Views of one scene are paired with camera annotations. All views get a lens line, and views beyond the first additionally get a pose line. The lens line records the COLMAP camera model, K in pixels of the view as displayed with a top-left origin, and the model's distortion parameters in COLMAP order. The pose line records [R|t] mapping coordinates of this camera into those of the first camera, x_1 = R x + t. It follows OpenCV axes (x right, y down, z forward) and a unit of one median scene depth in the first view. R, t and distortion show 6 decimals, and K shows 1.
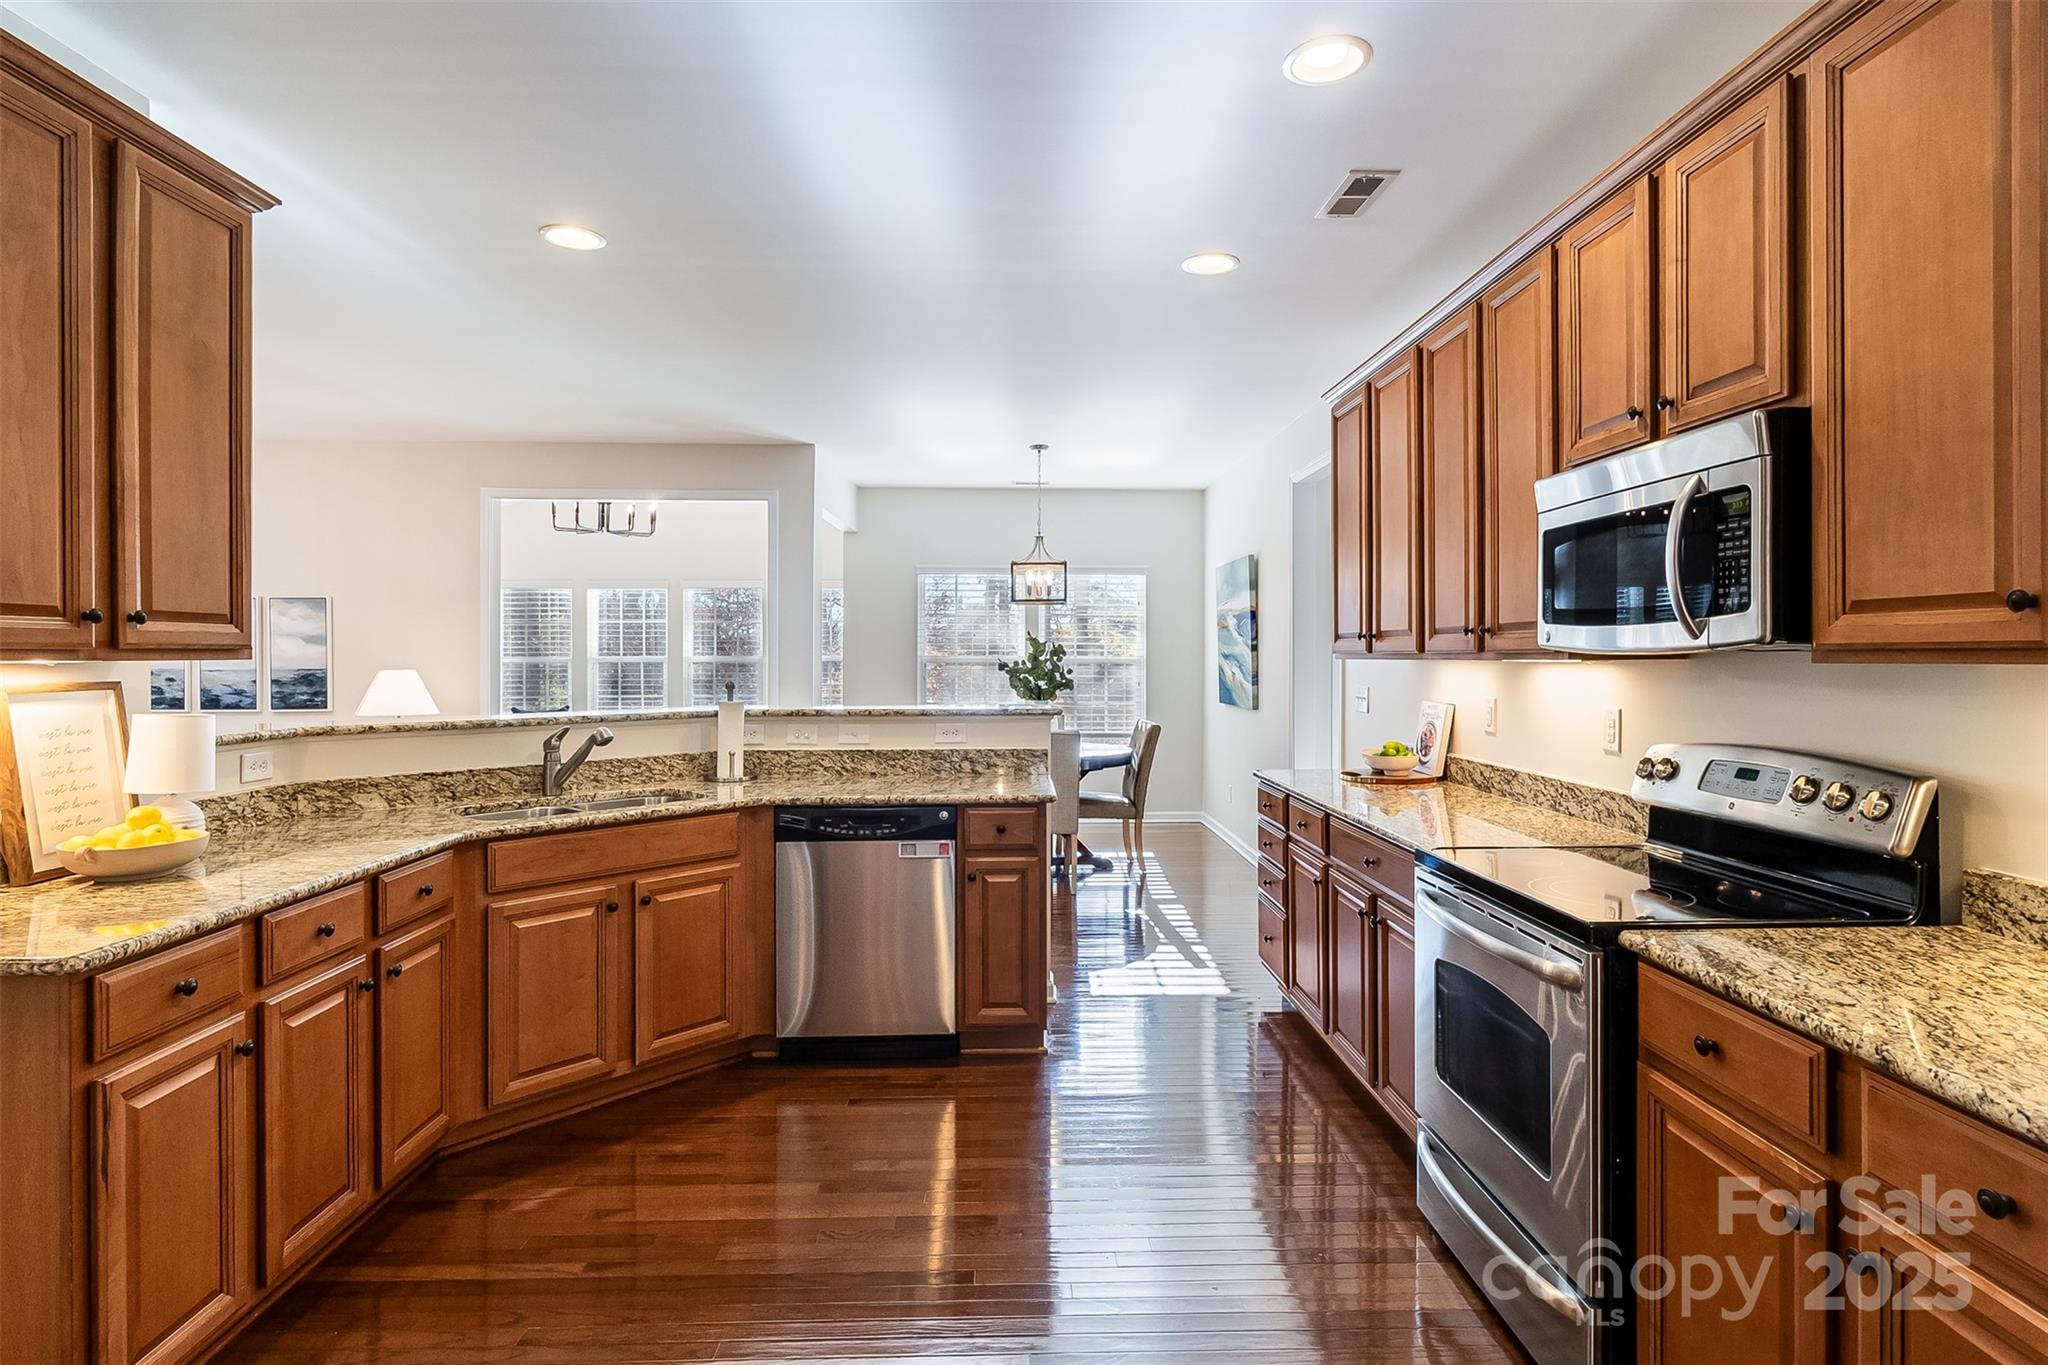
lens RADIAL K [[1030.3, 0, 1024.0], [0, 1030.3, 682.5], [0, 0, 1]] dist [-0.001168, -0.000670]
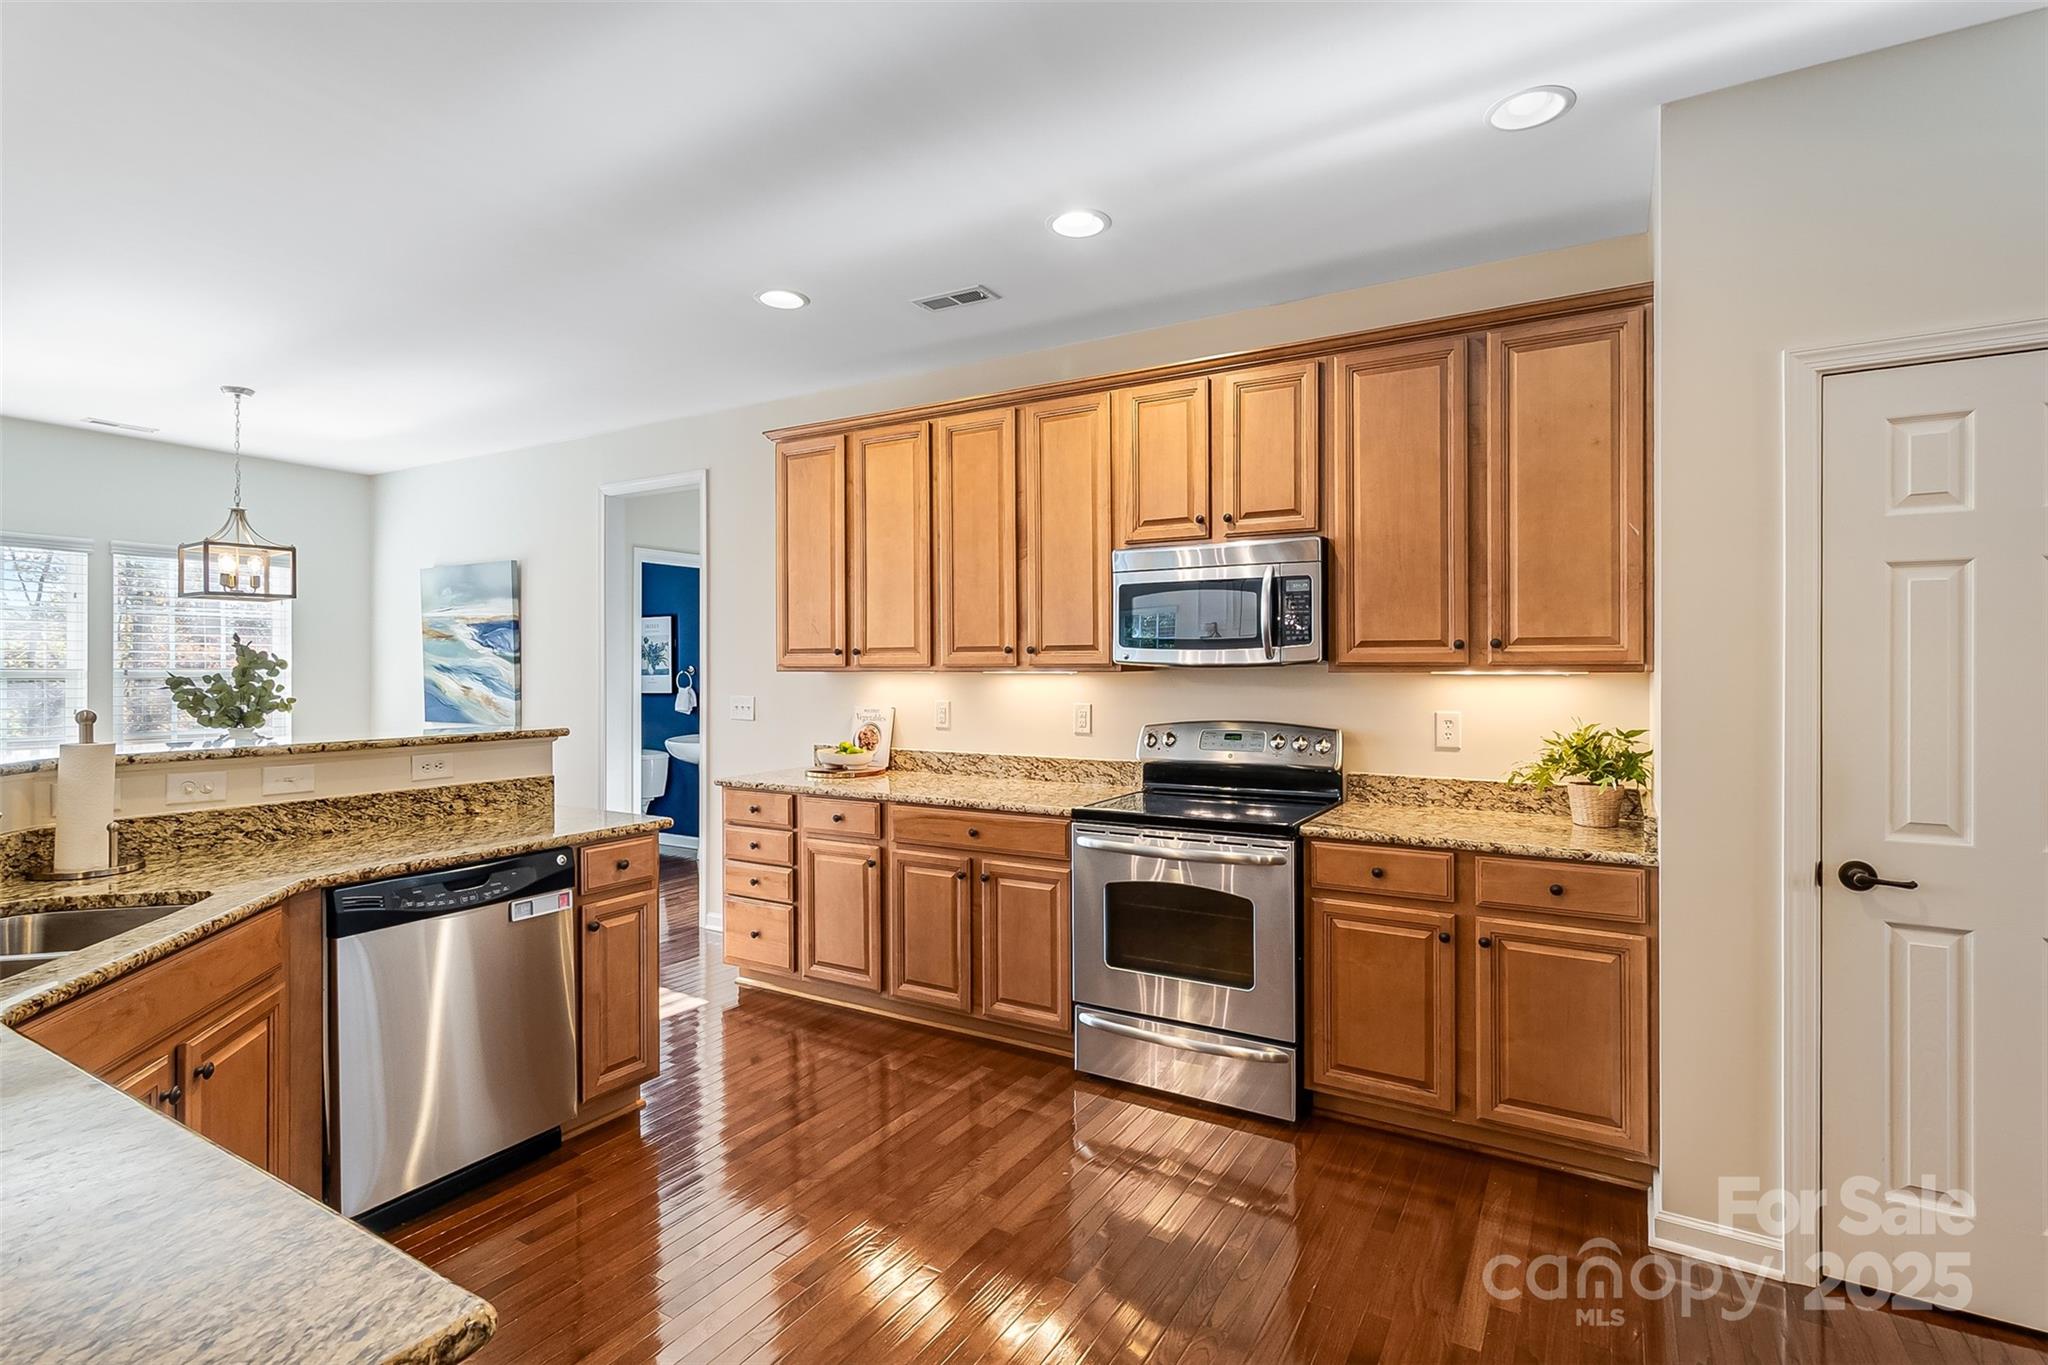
lens RADIAL K [[986.1, 0, 1024.0], [0, 986.1, 682.5], [0, 0, 1]] dist [0.006028, 0.000079]
pose [[0.537131, -0.011977, 0.843414, -0.549216], [0.021679, 0.999765, 0.000391, -0.006827], [-0.843220, 0.018074, 0.537264, 0.250968]]
